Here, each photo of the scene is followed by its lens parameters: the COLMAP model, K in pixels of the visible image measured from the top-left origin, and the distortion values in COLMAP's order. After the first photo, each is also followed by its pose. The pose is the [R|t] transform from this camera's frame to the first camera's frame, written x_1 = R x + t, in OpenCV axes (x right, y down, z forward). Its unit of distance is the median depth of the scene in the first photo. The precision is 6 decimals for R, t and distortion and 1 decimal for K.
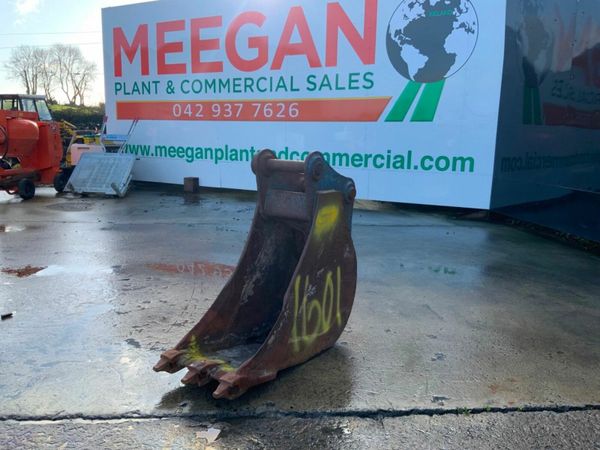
lens RADIAL K [[498.8, 0, 296.4], [0, 498.8, 224.9], [0, 0, 1]] dist [0.058884, -0.090296]
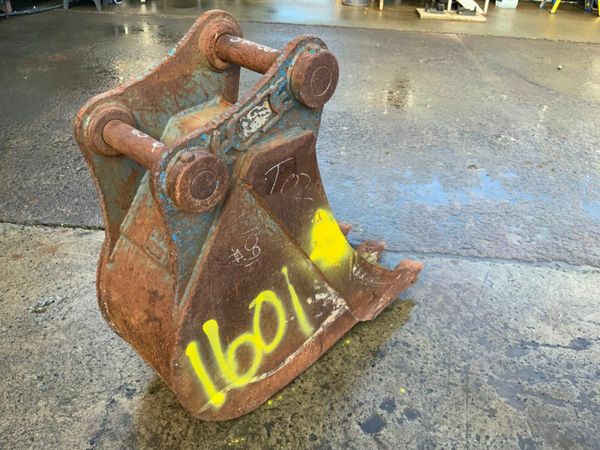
lens RADIAL K [[498.8, 0, 300.3], [0, 498.8, 224.1], [0, 0, 1]] dist [0.058884, -0.090296]
pose [[-0.986473, -0.140223, 0.084905, -0.114552], [-0.043674, 0.724051, 0.688362, -0.332305], [-0.157999, 0.675342, -0.720381, 1.438769]]
